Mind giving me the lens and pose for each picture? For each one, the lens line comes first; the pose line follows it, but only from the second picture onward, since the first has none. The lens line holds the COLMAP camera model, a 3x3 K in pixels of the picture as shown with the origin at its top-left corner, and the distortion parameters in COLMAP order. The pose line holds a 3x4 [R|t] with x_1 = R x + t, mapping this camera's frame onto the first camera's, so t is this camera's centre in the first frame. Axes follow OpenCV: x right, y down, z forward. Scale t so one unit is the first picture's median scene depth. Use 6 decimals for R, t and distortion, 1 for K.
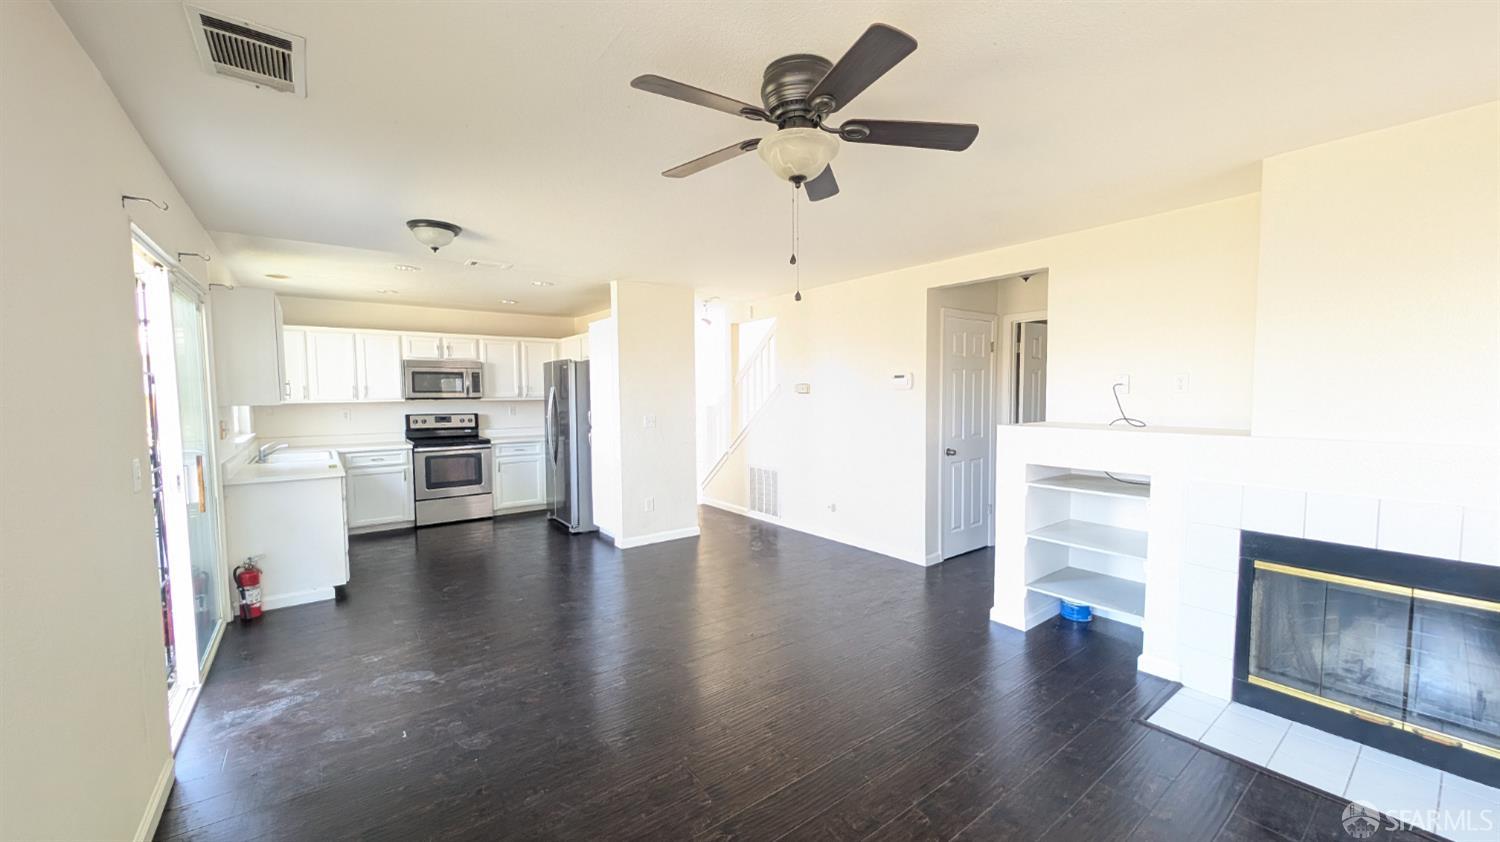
lens RADIAL K [[574.5, 0, 751.7], [0, 574.5, 425.0], [0, 0, 1]] dist [0.000589, -0.000170]
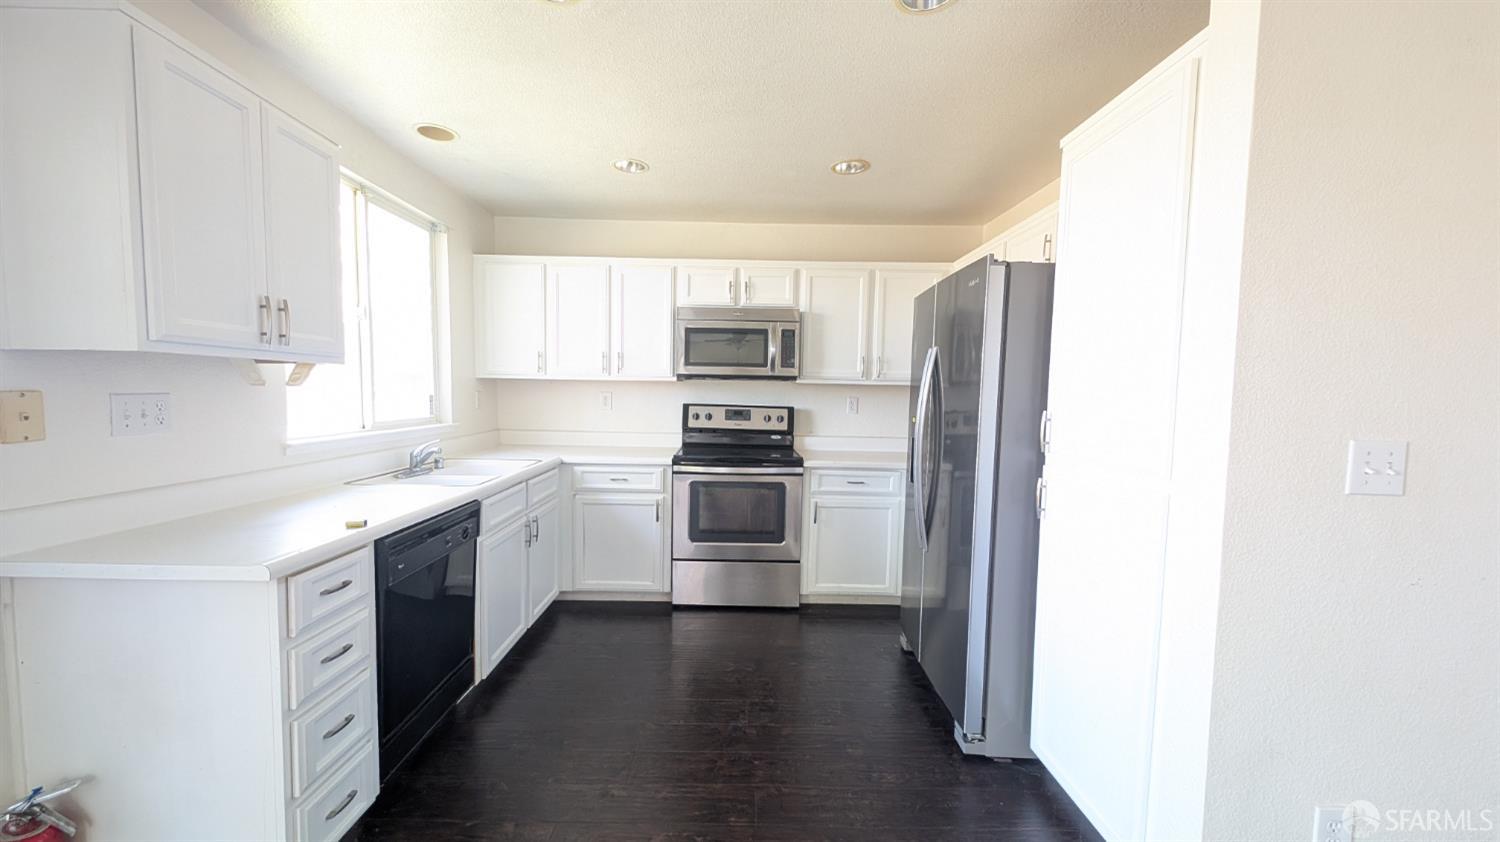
lens RADIAL K [[574.5, 0, 746.9], [0, 574.5, 425.4], [0, 0, 1]] dist [0.000589, -0.000170]
pose [[0.808564, 0.057929, -0.585550, -0.196103], [-0.058577, 0.998123, 0.017858, -0.010258], [0.585486, 0.019861, 0.810439, 0.551163]]
